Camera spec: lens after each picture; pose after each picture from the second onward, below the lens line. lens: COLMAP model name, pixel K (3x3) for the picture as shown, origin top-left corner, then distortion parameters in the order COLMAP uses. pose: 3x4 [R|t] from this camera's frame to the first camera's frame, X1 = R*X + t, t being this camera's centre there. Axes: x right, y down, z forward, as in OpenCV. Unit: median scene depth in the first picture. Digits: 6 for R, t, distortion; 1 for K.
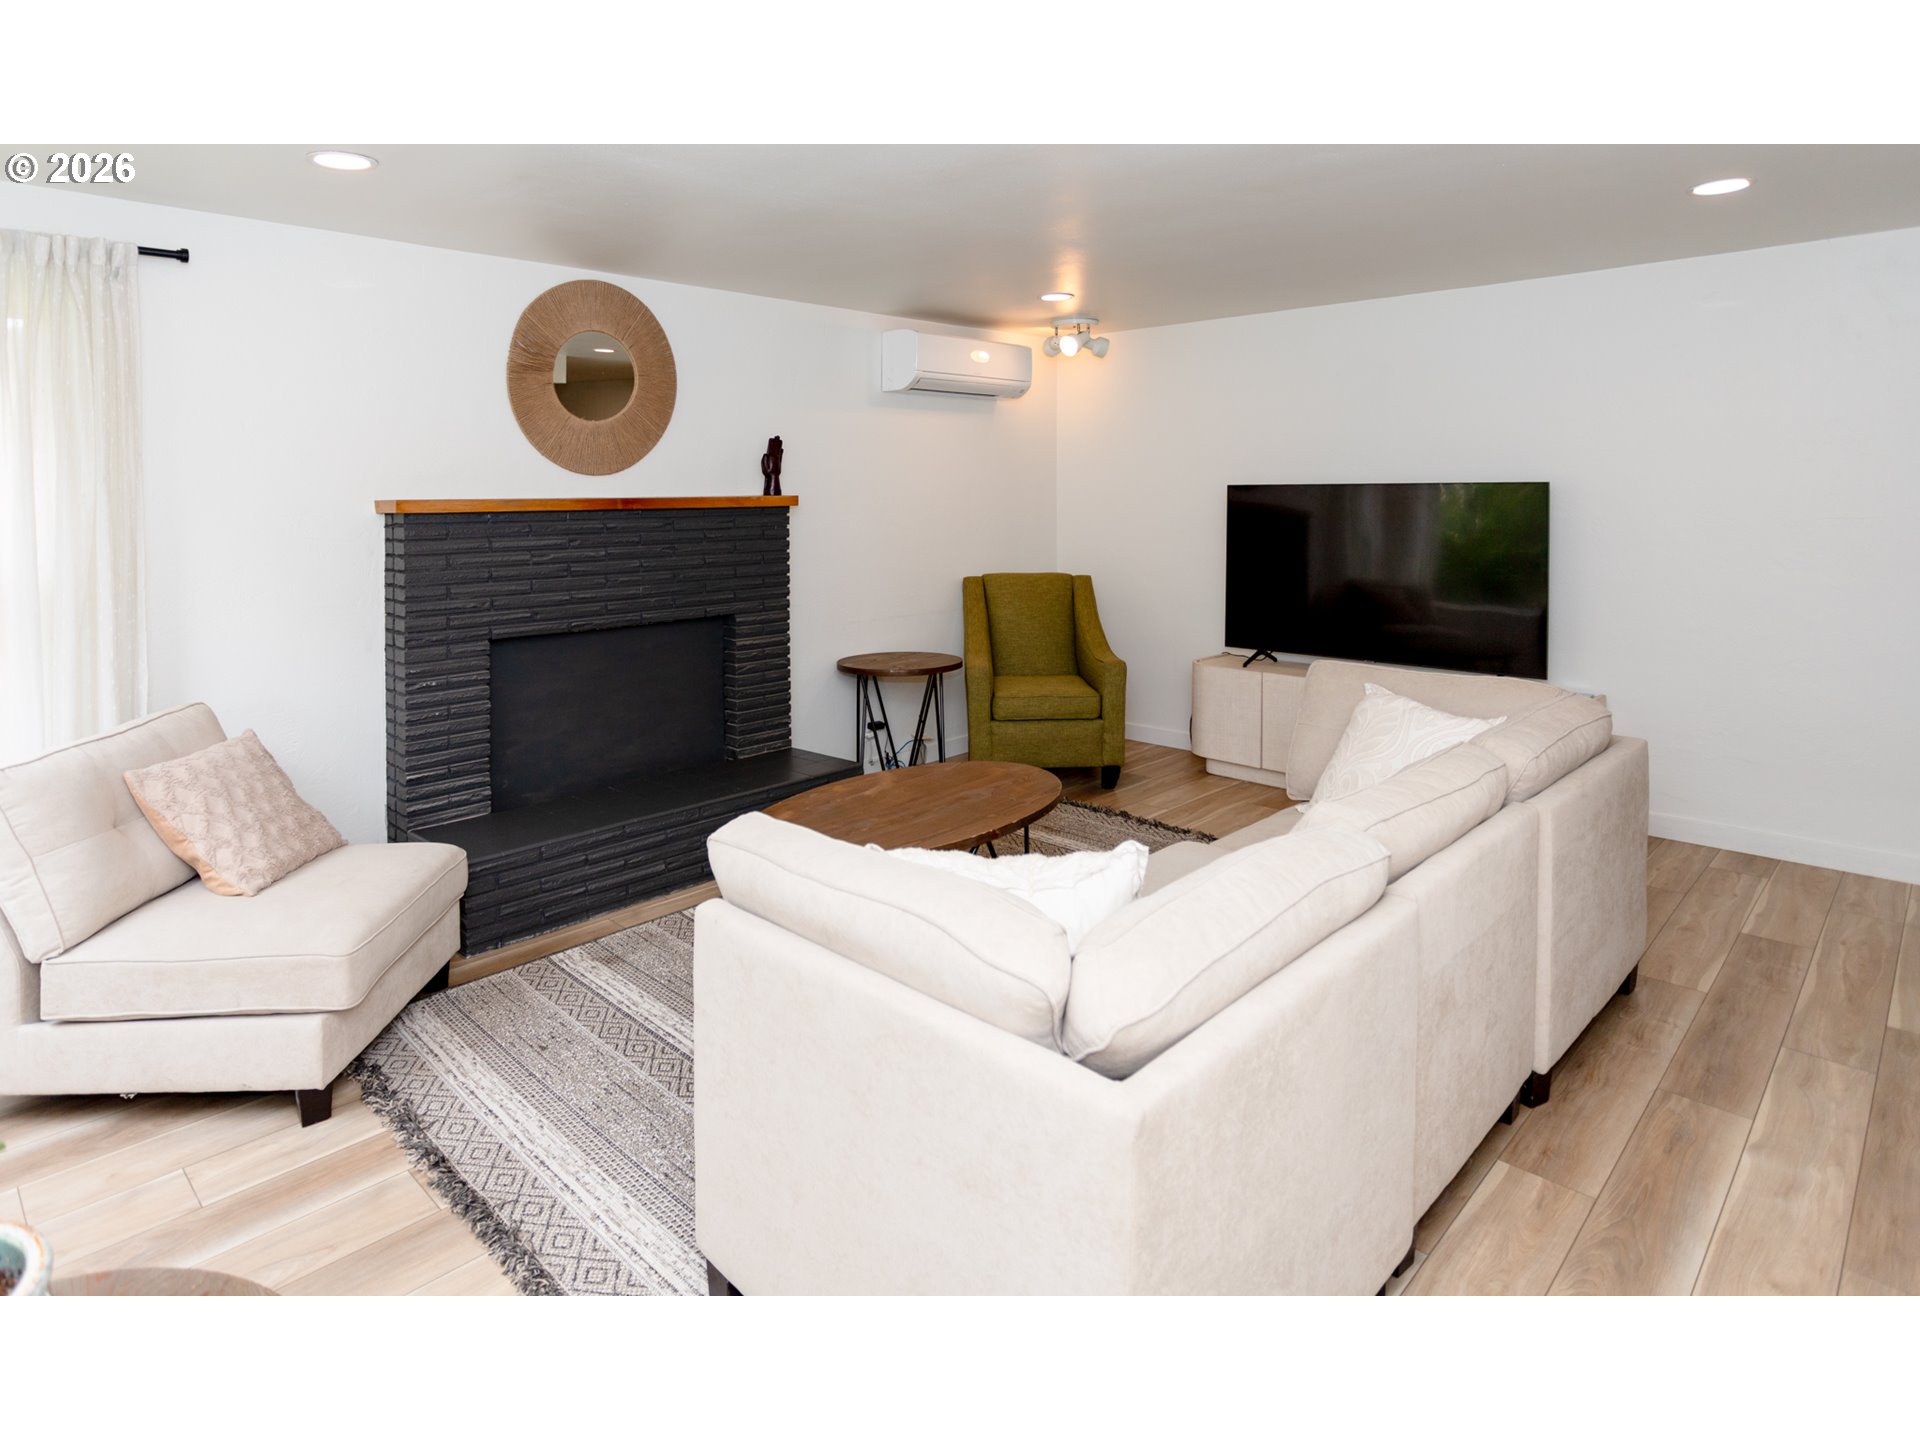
lens RADIAL K [[1123.3, 0, 955.4], [0, 1123.3, 758.5], [0, 0, 1]] dist [0.004313, 0.004056]
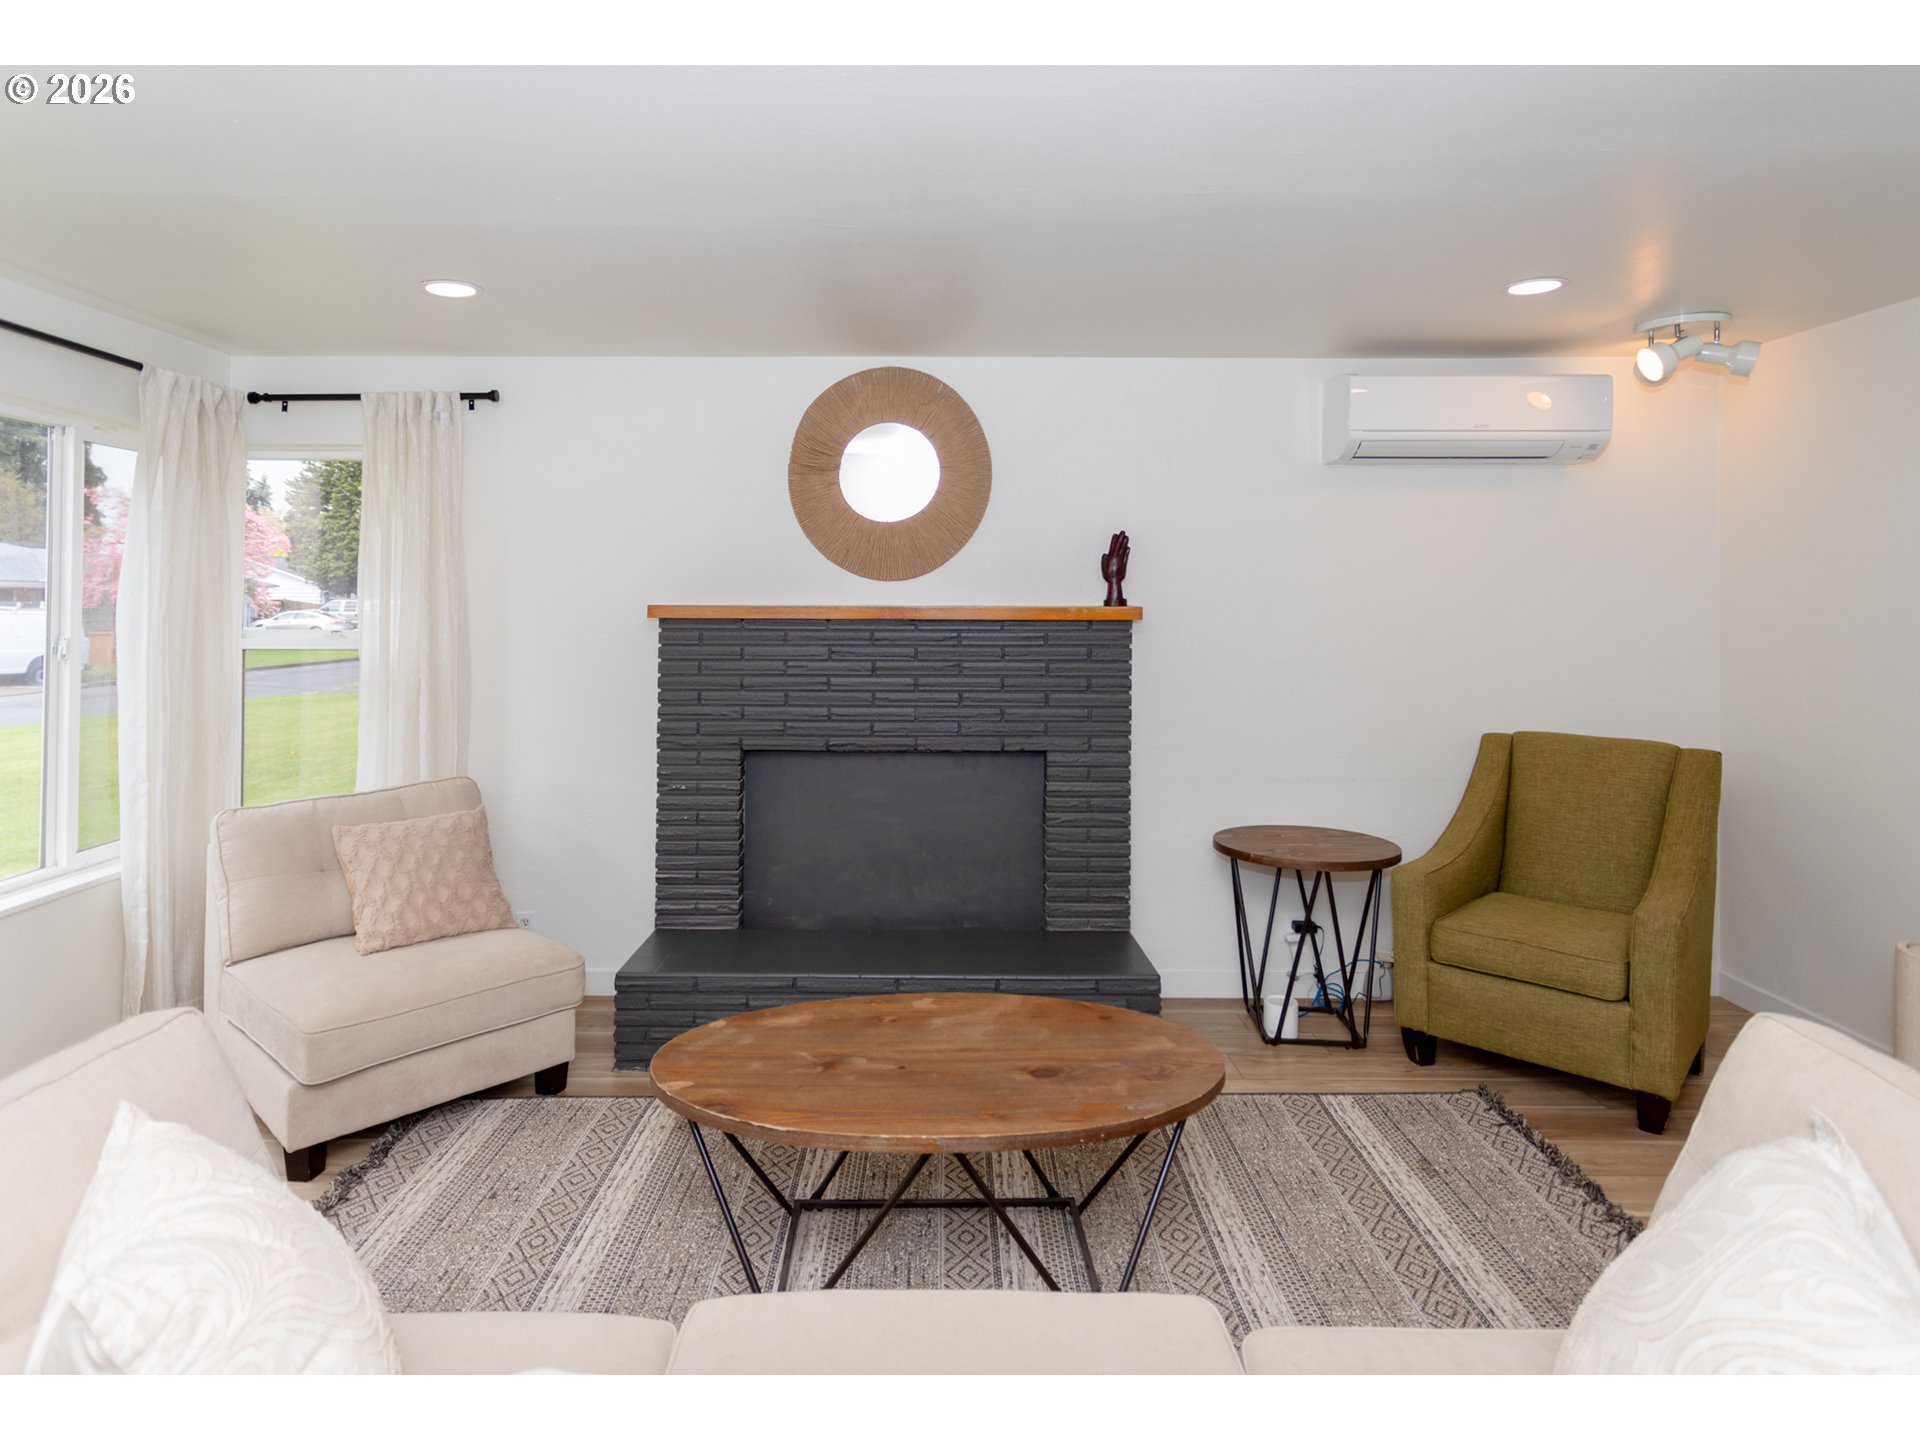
lens RADIAL K [[1123.3, 0, 955.4], [0, 1123.3, 758.5], [0, 0, 1]] dist [0.004313, 0.004056]
pose [[0.666618, 0.109486, -0.737315, 0.348958], [-0.182183, 0.983086, -0.018733, -0.095736], [0.722793, 0.146813, 0.675289, 0.410017]]
